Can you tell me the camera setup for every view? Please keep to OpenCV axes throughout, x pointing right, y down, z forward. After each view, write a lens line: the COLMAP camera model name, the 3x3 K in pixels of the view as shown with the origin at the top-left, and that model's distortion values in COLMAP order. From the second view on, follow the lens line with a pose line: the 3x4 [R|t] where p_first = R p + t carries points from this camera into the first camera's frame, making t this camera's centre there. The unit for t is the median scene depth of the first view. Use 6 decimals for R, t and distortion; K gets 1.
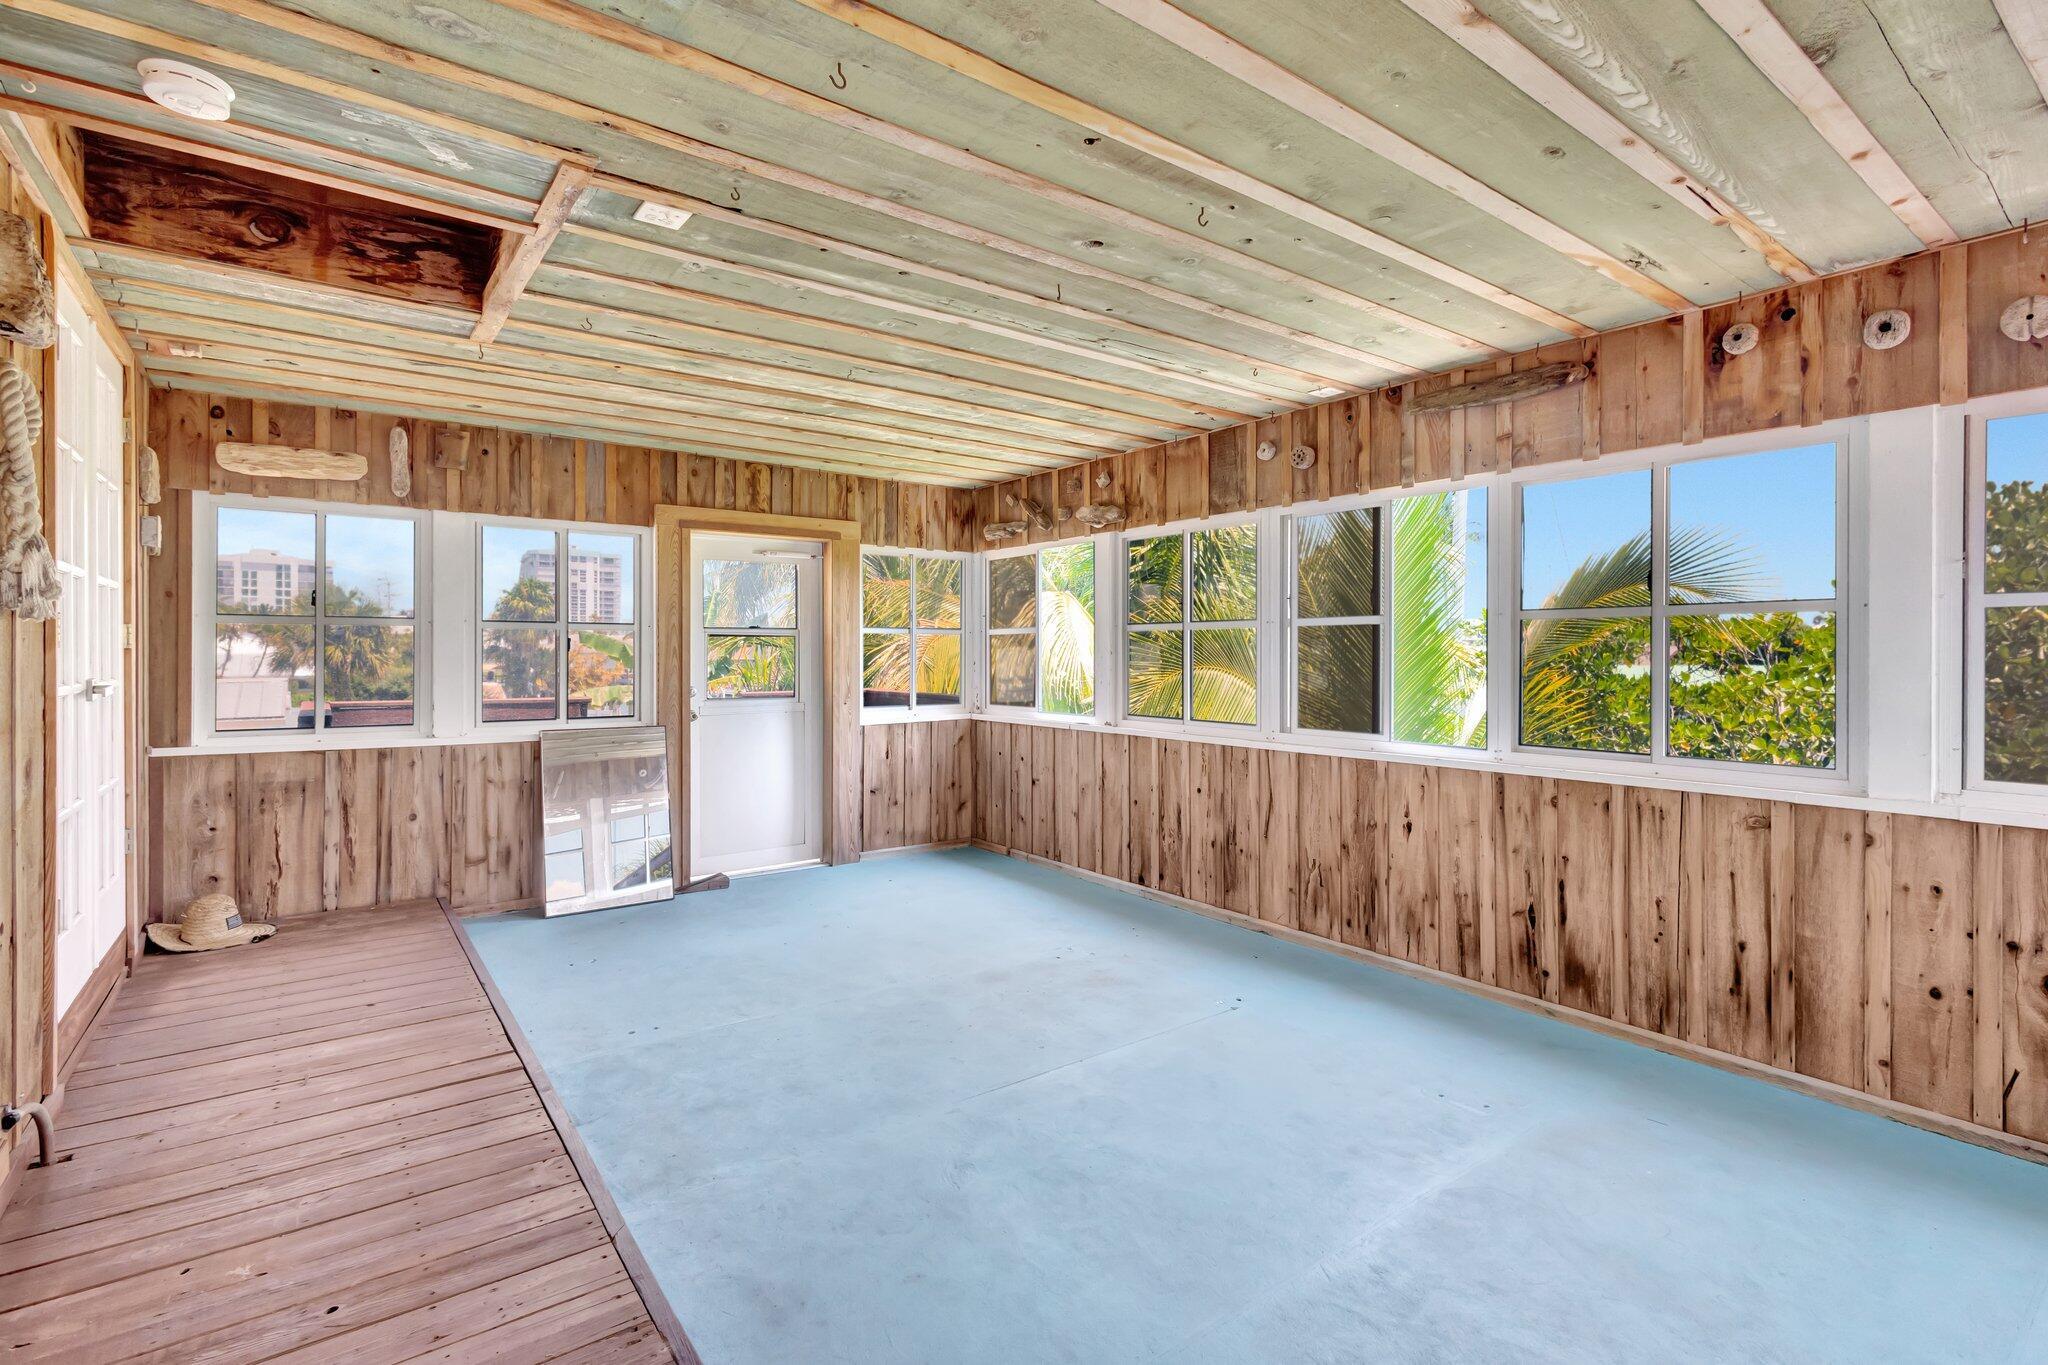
lens RADIAL K [[949.4, 0, 1019.9], [0, 949.4, 653.7], [0, 0, 1]] dist [0.013485, -0.000191]
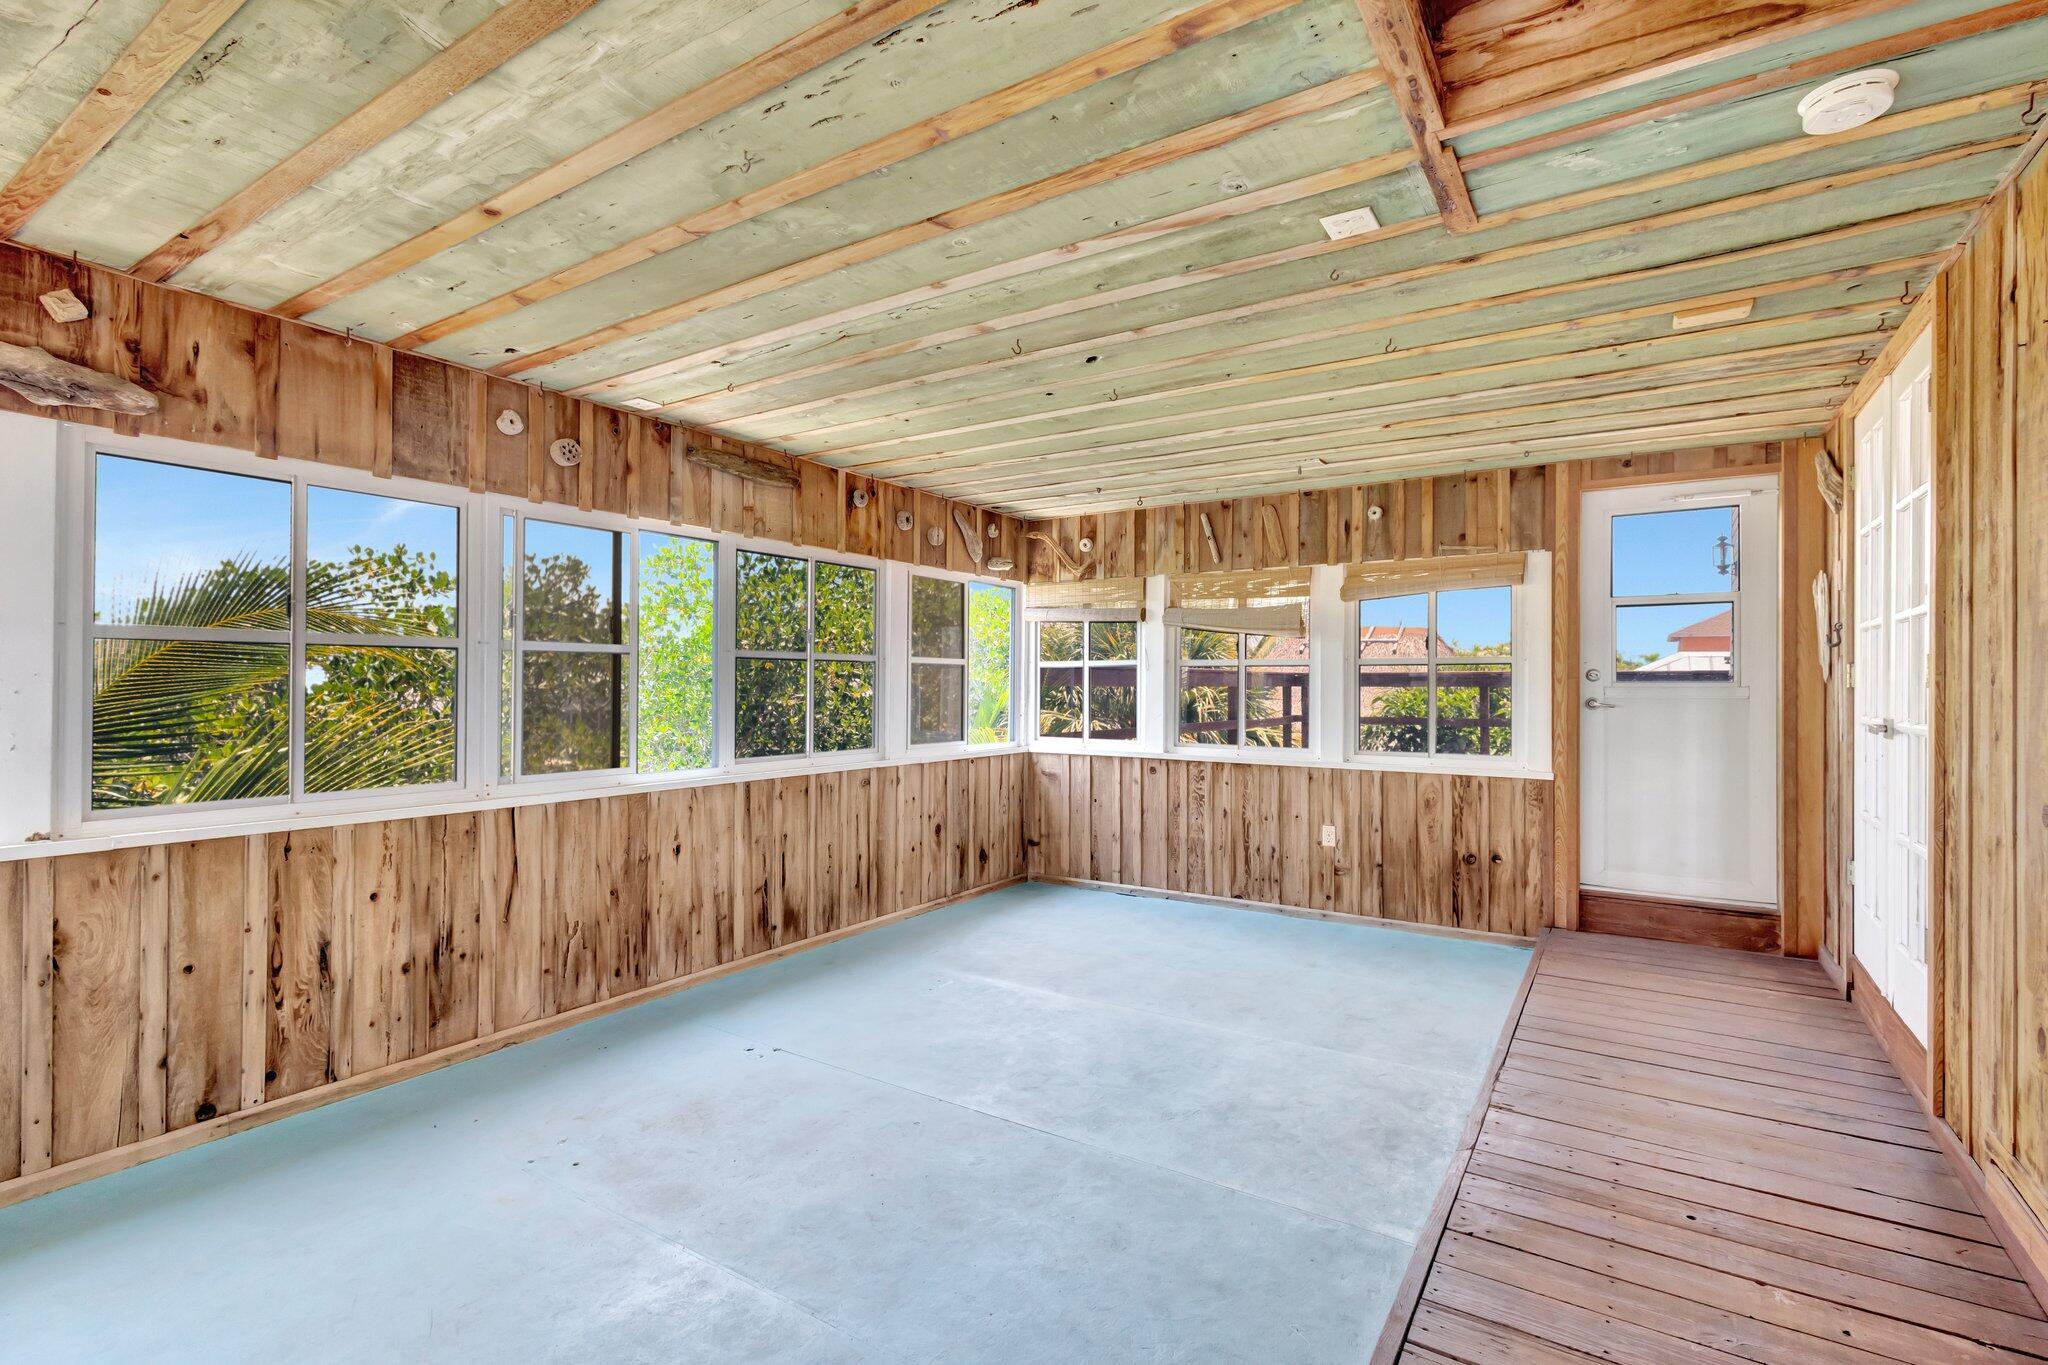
lens RADIAL K [[949.4, 0, 1026.0], [0, 949.4, 680.1], [0, 0, 1]] dist [0.013485, -0.000191]
pose [[-0.348869, 0.001315, 0.937171, -0.744469], [-0.003814, 0.999989, -0.002823, -0.003238], [-0.937164, -0.004559, -0.348860, 1.057327]]
